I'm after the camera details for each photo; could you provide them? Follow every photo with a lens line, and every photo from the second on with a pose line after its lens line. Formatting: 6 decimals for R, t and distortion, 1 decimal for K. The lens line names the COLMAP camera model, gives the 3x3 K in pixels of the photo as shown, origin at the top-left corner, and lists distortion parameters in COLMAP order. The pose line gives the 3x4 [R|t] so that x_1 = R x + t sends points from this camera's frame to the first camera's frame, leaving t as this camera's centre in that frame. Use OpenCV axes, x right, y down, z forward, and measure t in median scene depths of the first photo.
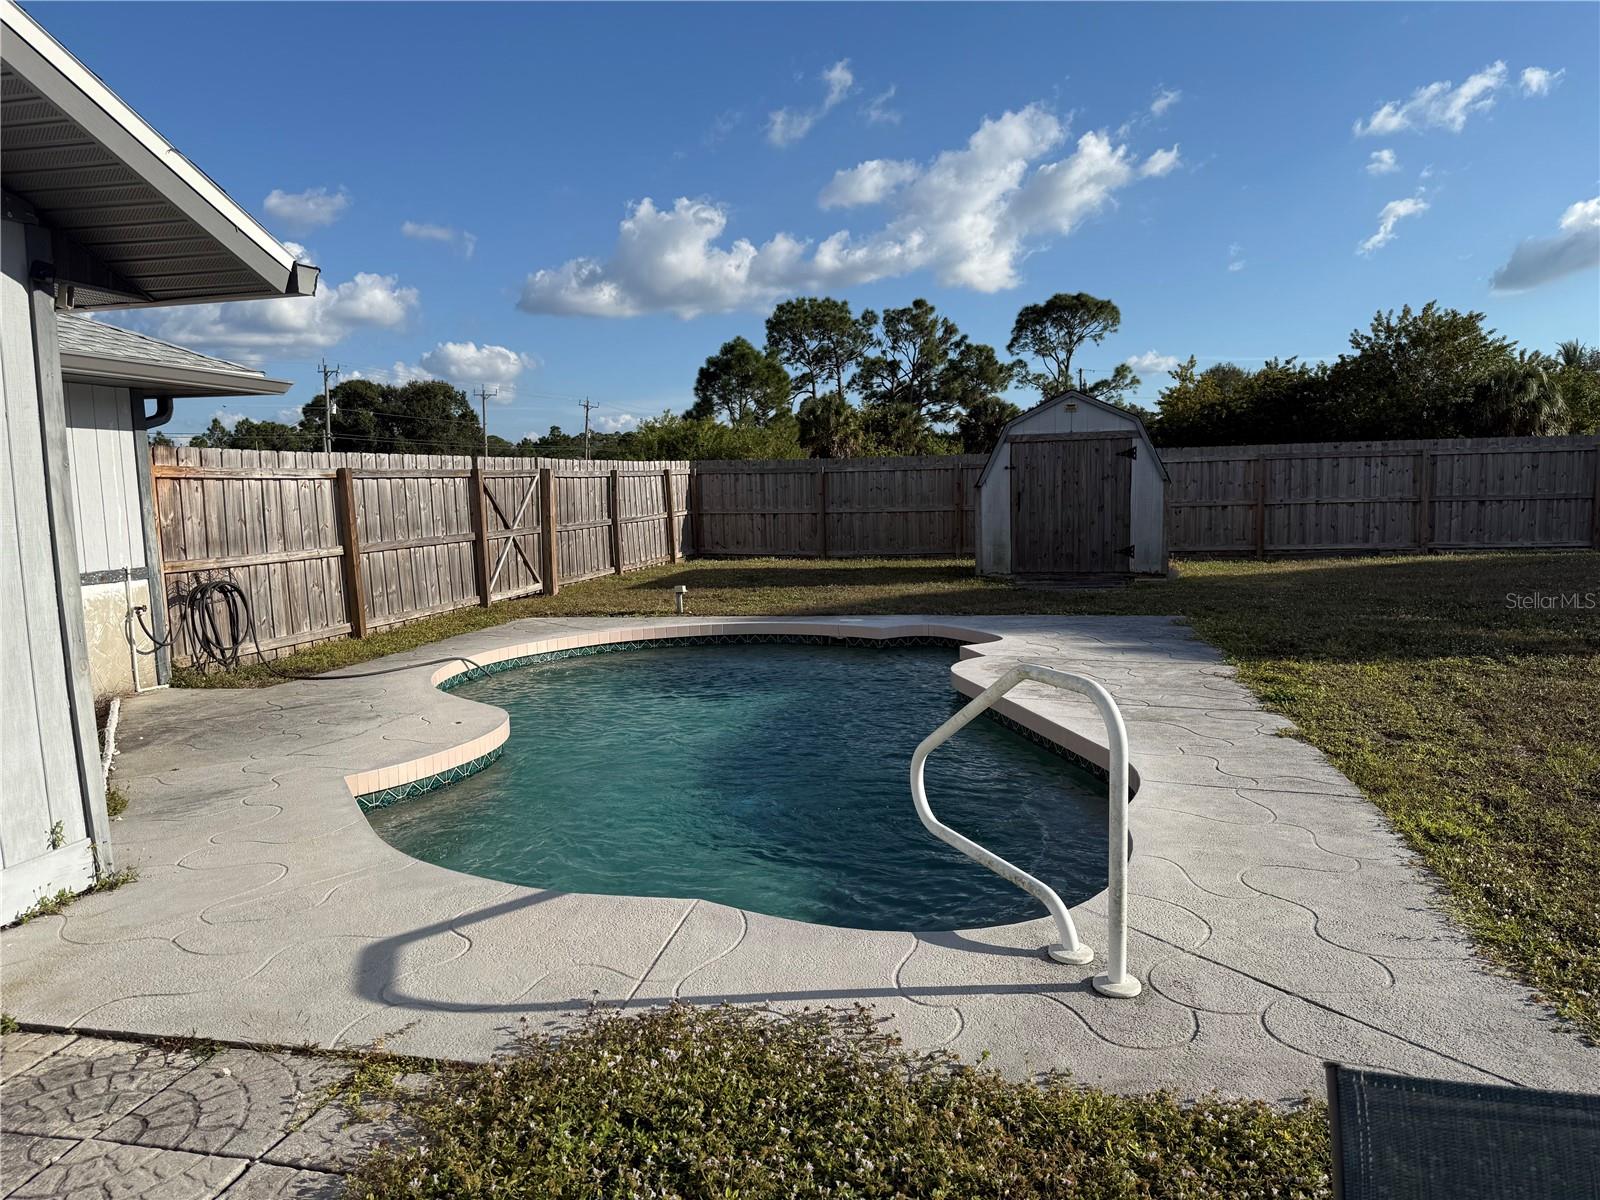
lens RADIAL K [[1123.6, 0, 793.6], [0, 1123.6, 605.6], [0, 0, 1]] dist [0.029555, -0.036709]
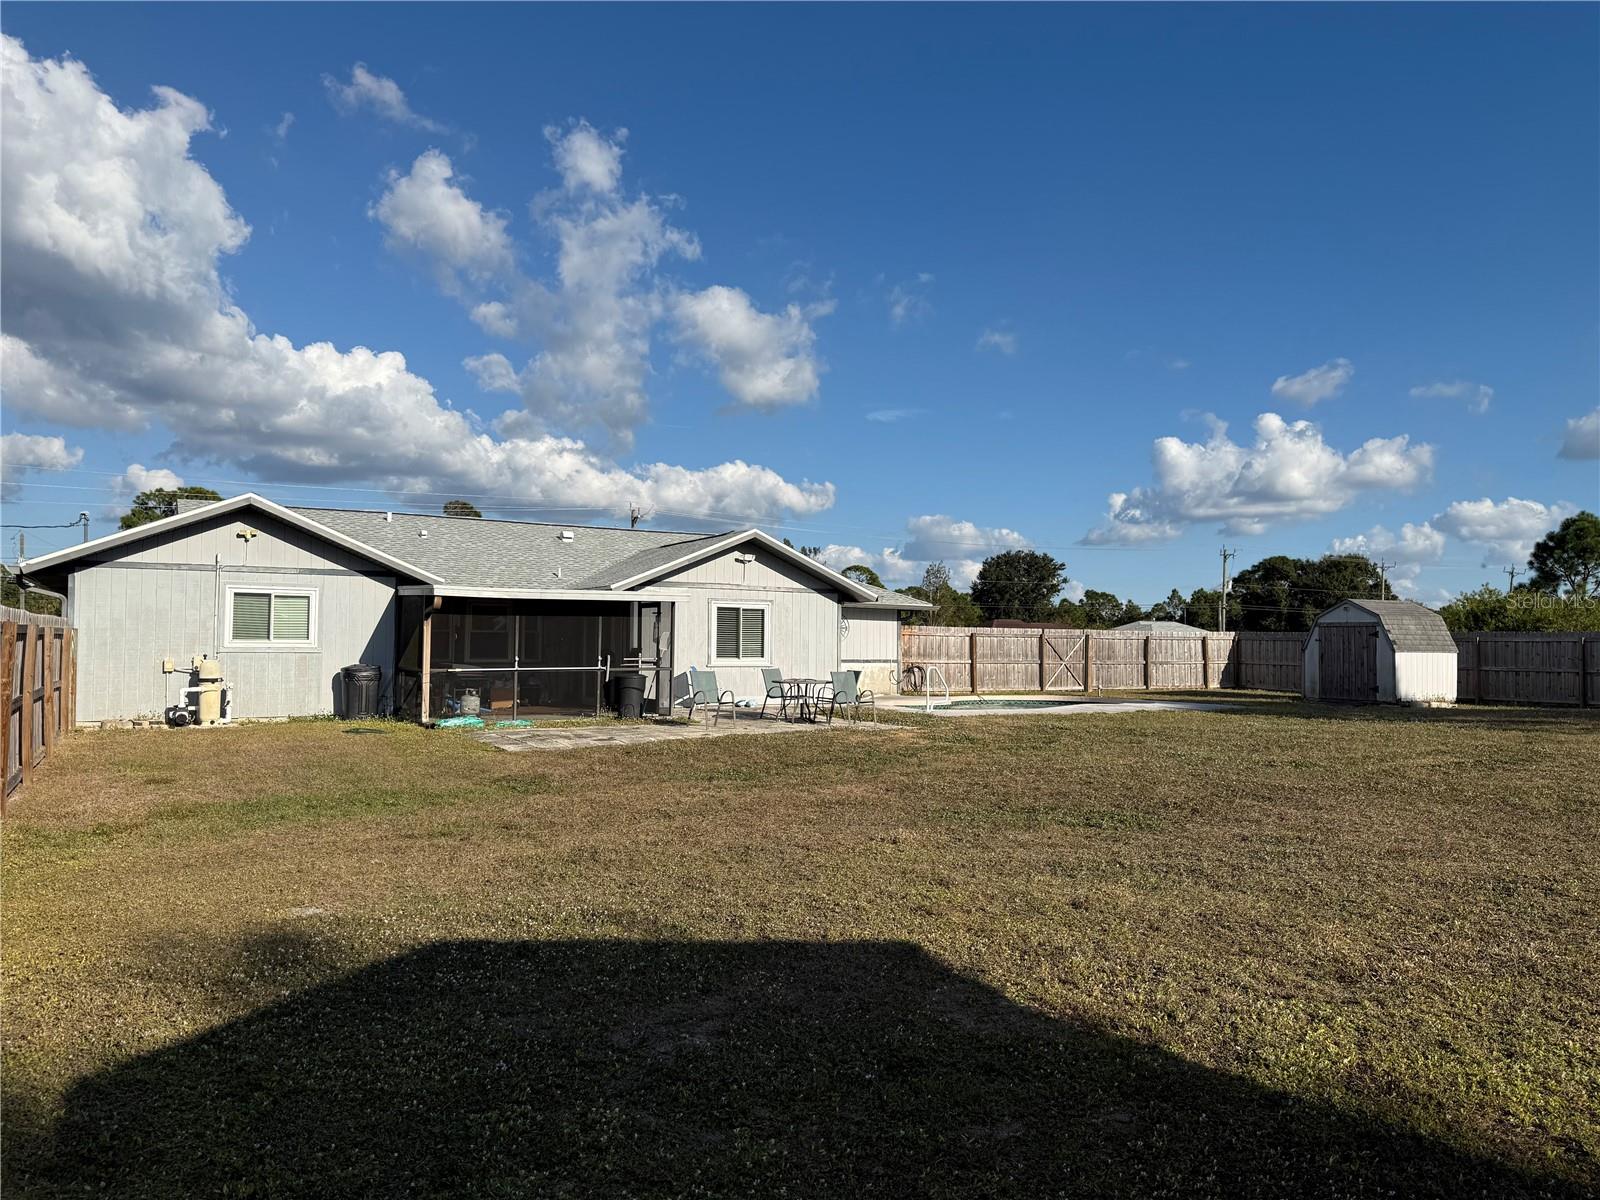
lens RADIAL K [[1123.6, 0, 793.6], [0, 1123.6, 605.6], [0, 0, 1]] dist [0.029555, -0.036709]
pose [[0.670881, 0.004381, -0.741552, 0.731635], [-0.110021, 0.989504, -0.093690, 0.065755], [0.733358, 0.144441, 0.664321, -0.641288]]
